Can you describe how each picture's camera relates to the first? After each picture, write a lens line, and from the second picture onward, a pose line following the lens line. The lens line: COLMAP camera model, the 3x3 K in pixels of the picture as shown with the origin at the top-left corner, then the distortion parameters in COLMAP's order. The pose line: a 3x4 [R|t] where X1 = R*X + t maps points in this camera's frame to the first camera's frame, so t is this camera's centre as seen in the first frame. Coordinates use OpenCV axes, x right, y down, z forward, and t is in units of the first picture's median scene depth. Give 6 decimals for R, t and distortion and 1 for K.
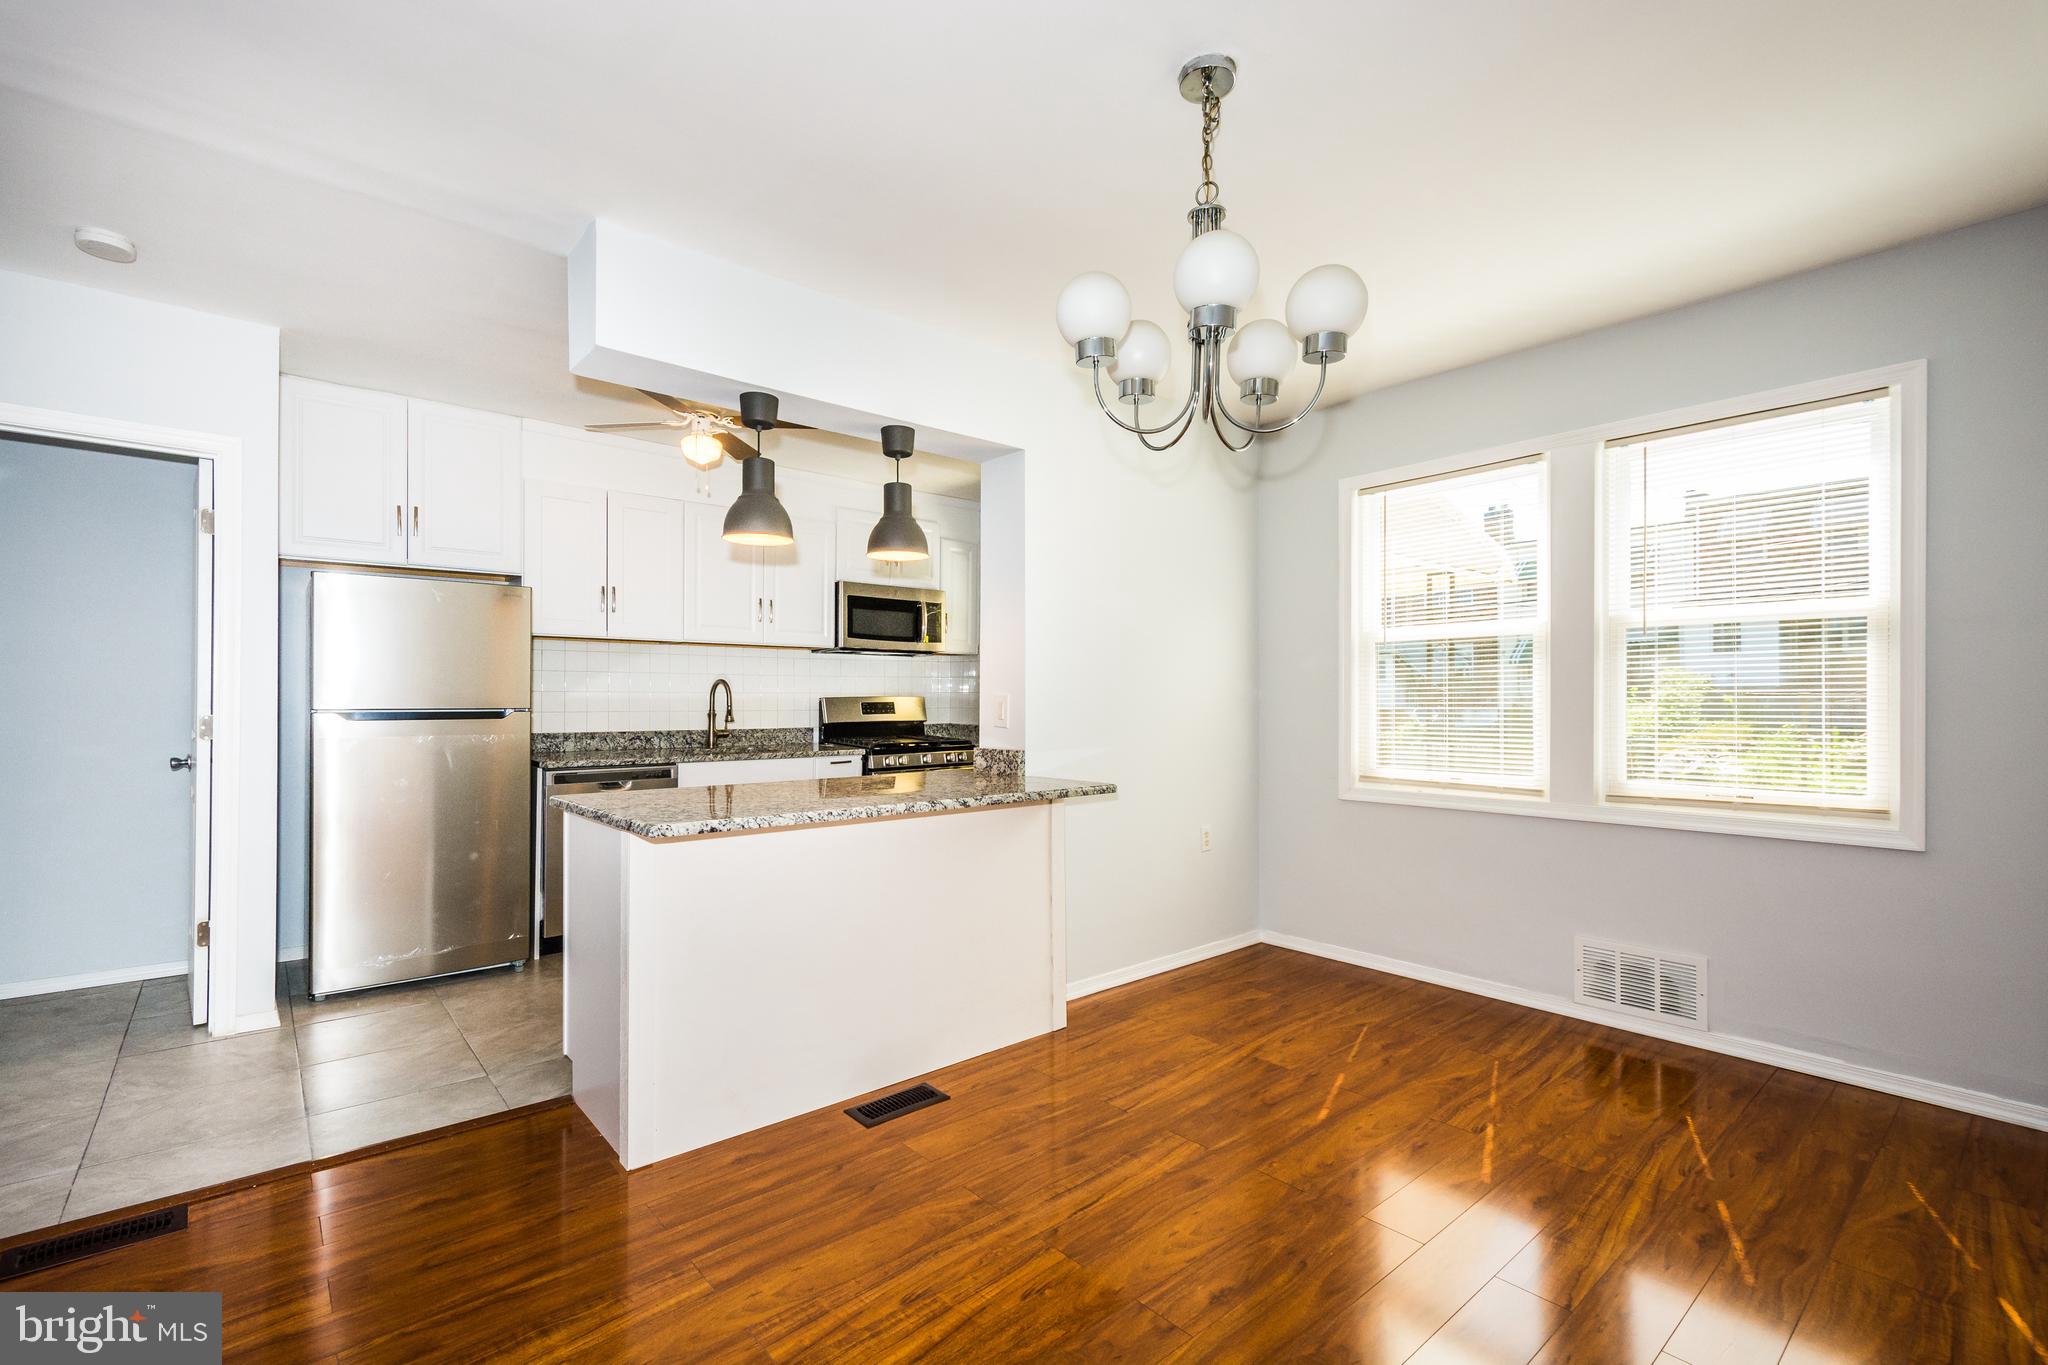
lens RADIAL K [[977.2, 0, 1024.0], [0, 977.2, 682.5], [0, 0, 1]] dist [0.011238, -0.000732]
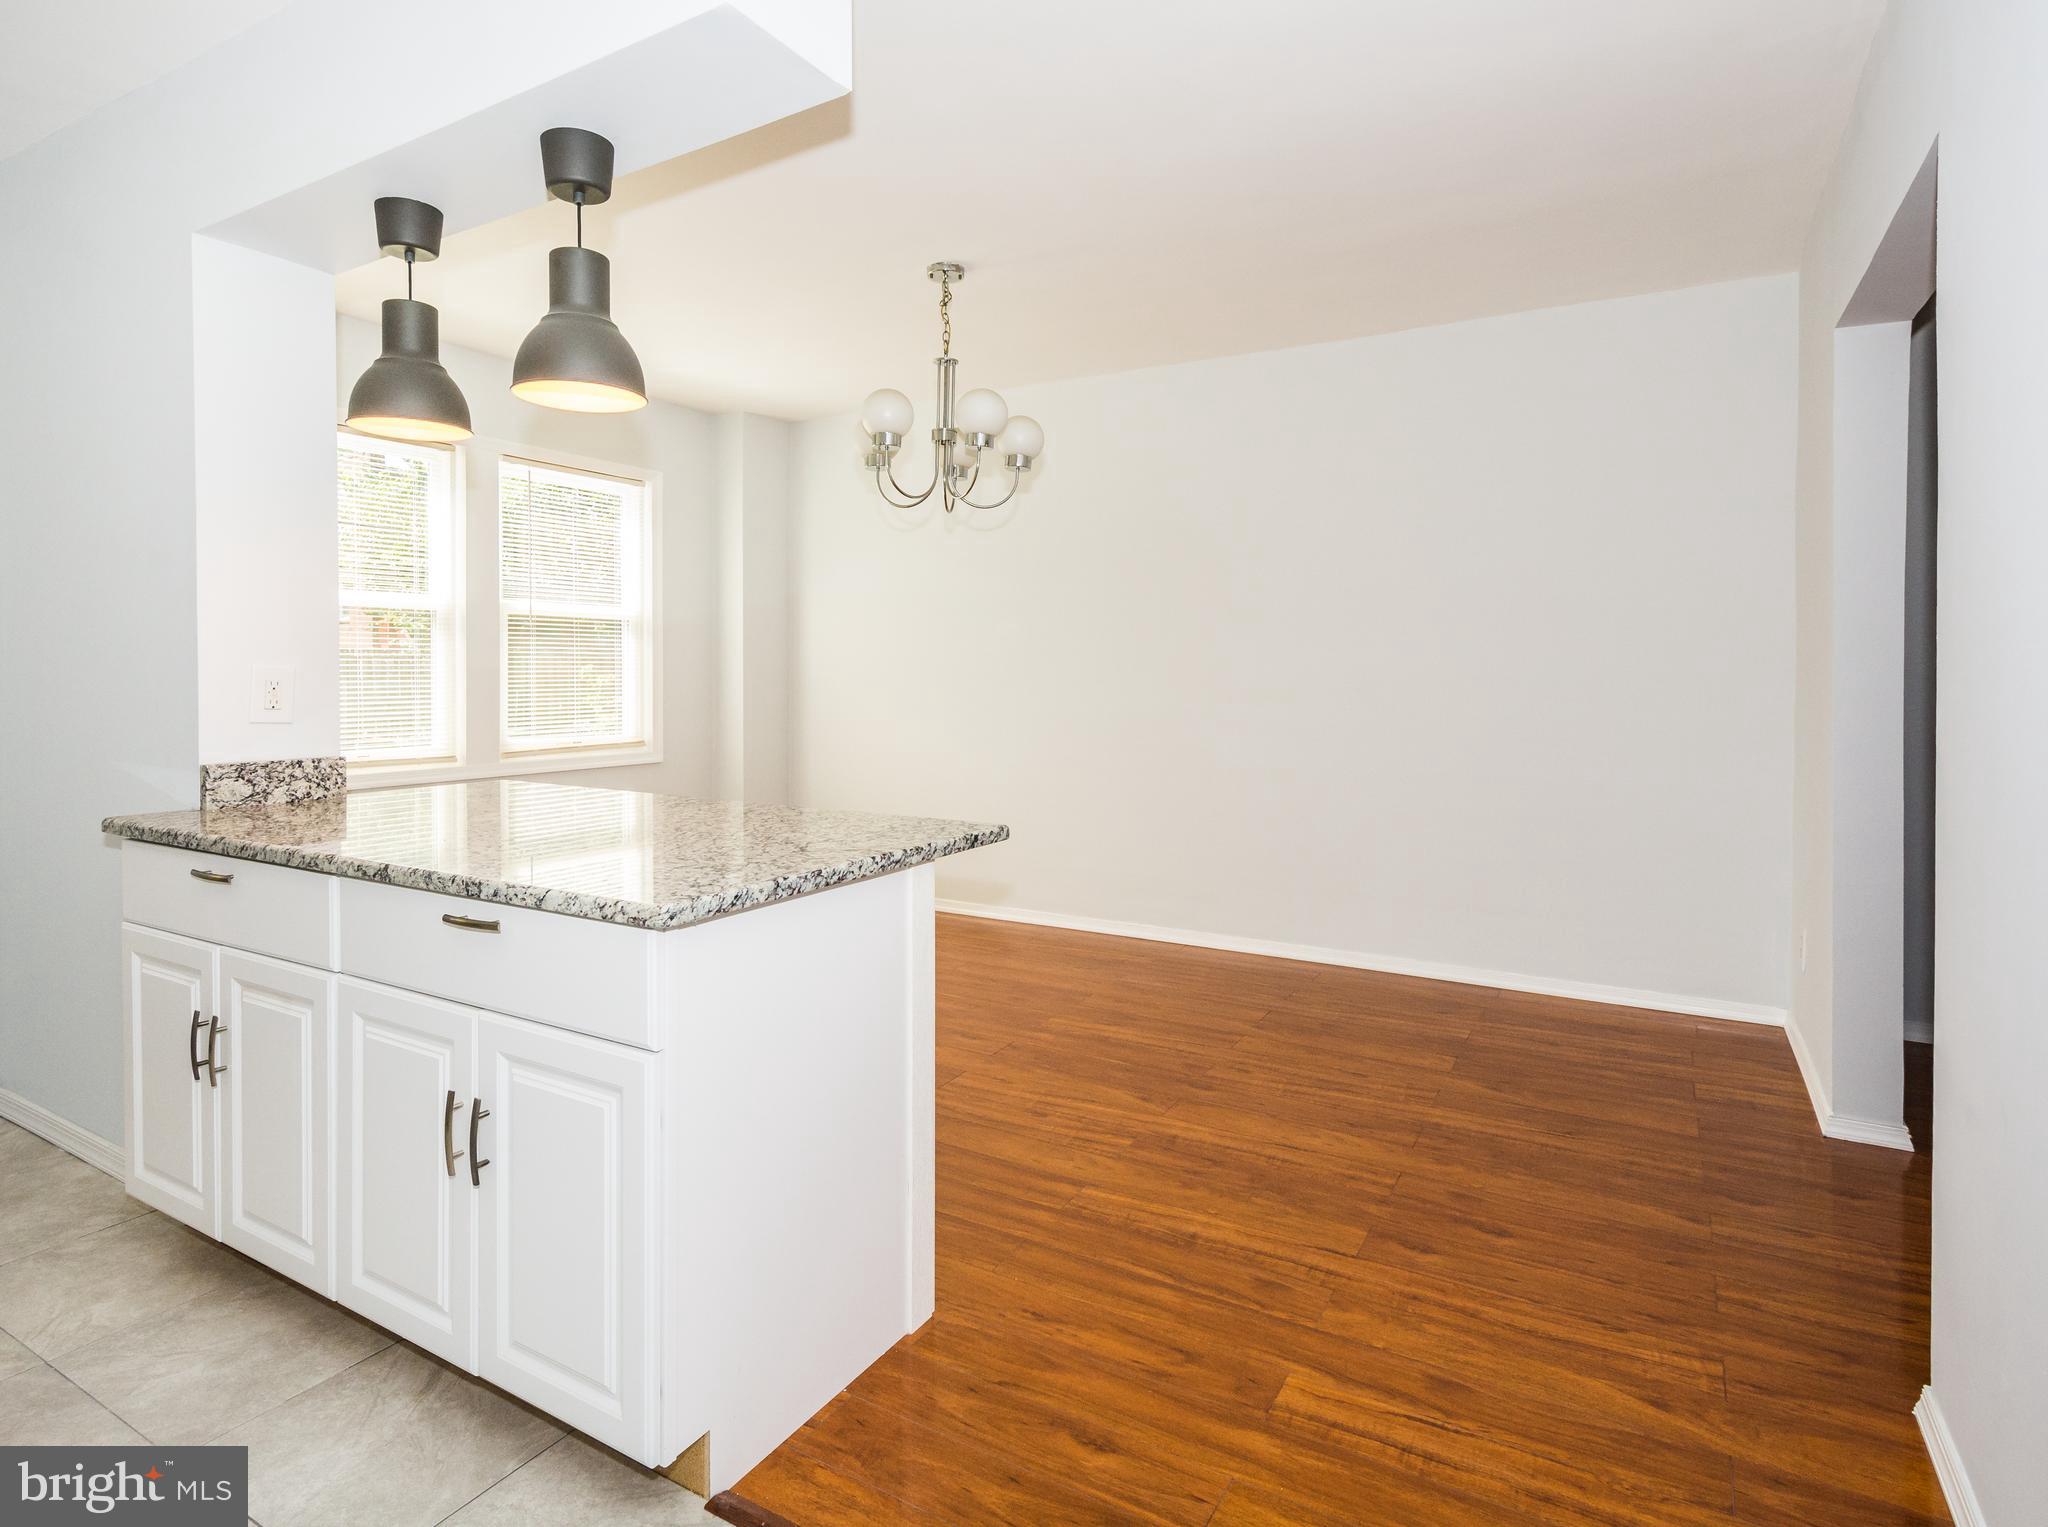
lens RADIAL K [[1051.1, 0, 1018.7], [0, 1051.1, 678.2], [0, 0, 1]] dist [-0.000992, -0.000157]
pose [[-0.347644, -0.007520, 0.937596, -1.400756], [-0.021007, 0.999779, 0.000230, 0.017766], [-0.937391, -0.019616, -0.347725, 1.467716]]
